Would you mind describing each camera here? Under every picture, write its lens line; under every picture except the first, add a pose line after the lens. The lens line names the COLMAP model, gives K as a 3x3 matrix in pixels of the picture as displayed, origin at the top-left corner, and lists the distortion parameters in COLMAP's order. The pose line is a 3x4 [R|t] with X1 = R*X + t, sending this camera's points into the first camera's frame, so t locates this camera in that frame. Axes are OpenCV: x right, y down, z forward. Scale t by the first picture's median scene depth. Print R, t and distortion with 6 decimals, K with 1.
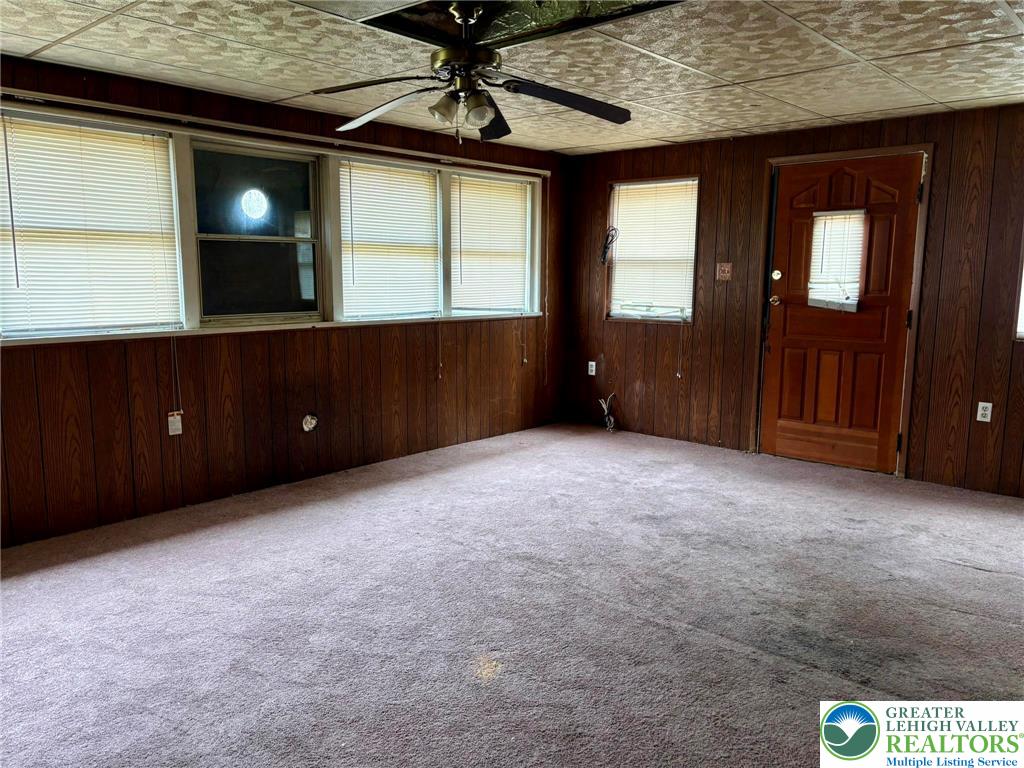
lens RADIAL K [[770.9, 0, 512.0], [0, 770.9, 384.0], [0, 0, 1]] dist [0.043332, -0.044022]
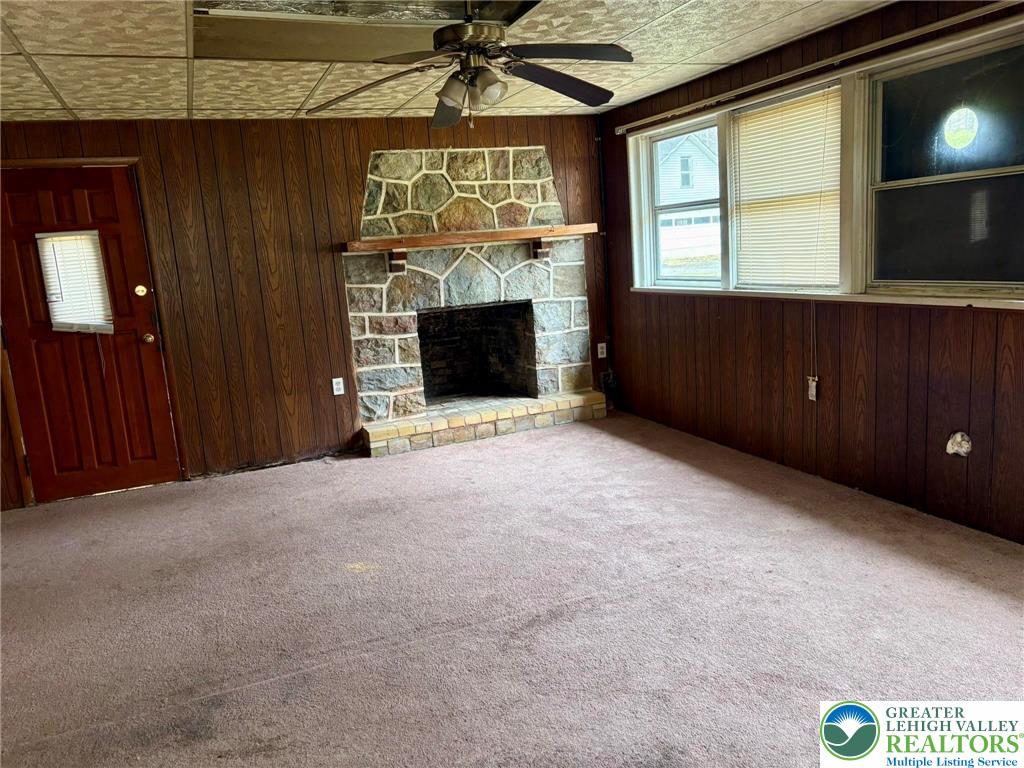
lens RADIAL K [[770.9, 0, 512.0], [0, 770.9, 384.0], [0, 0, 1]] dist [0.043332, -0.044022]
pose [[-0.444896, 0.180581, -0.877187, 0.570023], [-0.064685, 0.970423, 0.232582, -0.152545], [0.893243, 0.160216, -0.420057, 1.037189]]
